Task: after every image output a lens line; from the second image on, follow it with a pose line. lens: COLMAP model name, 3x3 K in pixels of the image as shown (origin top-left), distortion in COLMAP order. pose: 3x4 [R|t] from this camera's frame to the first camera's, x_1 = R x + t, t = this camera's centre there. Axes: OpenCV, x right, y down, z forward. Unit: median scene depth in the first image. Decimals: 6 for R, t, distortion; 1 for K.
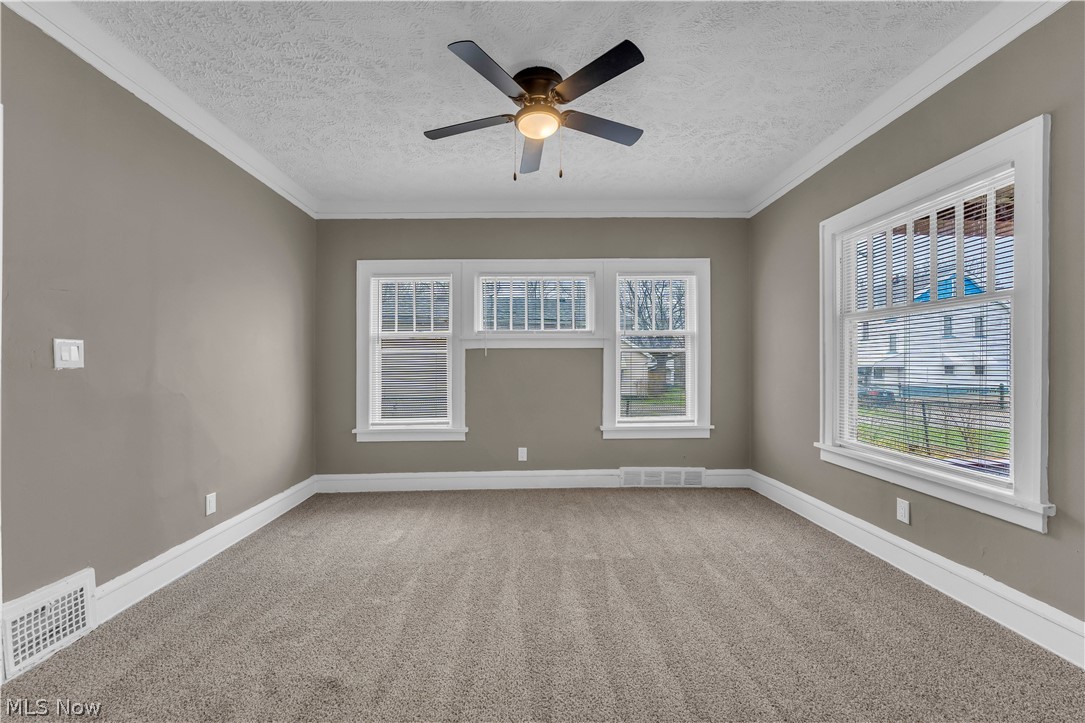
lens RADIAL K [[438.6, 0, 535.6], [0, 438.6, 367.9], [0, 0, 1]] dist [-0.000295, -0.001042]
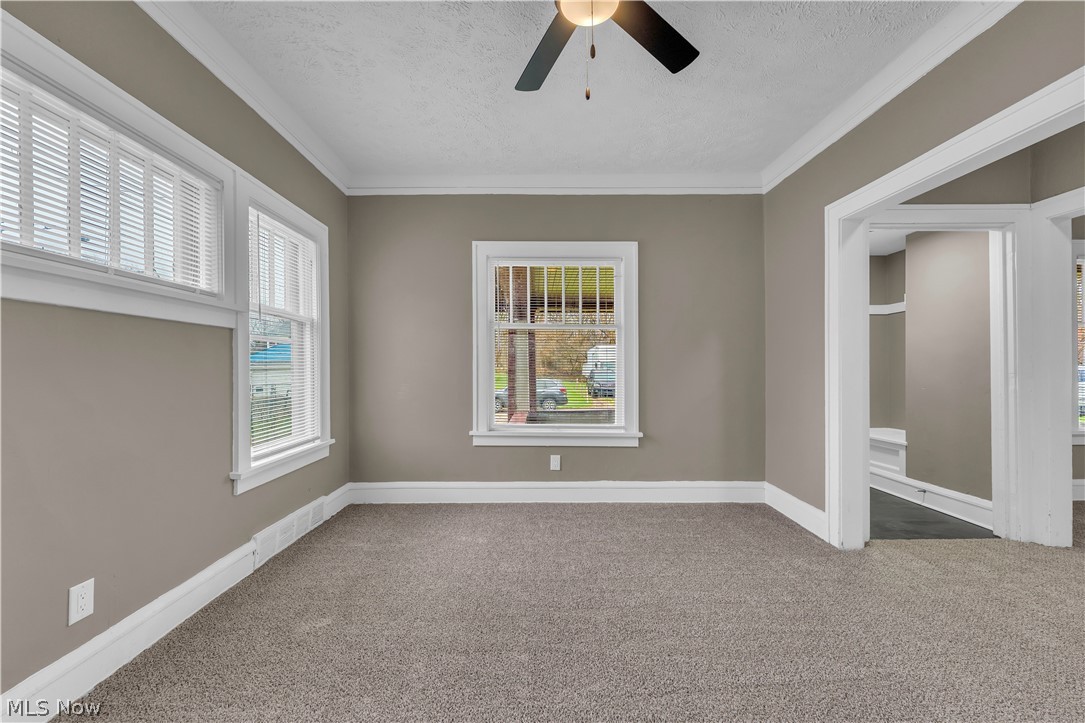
lens RADIAL K [[438.6, 0, 534.6], [0, 438.6, 366.0], [0, 0, 1]] dist [-0.000295, -0.001042]
pose [[0.013707, 0.010274, 0.999853, -0.496435], [0.000836, 0.999947, -0.010286, 0.011083], [-0.999906, 0.000977, 0.013698, 0.802630]]
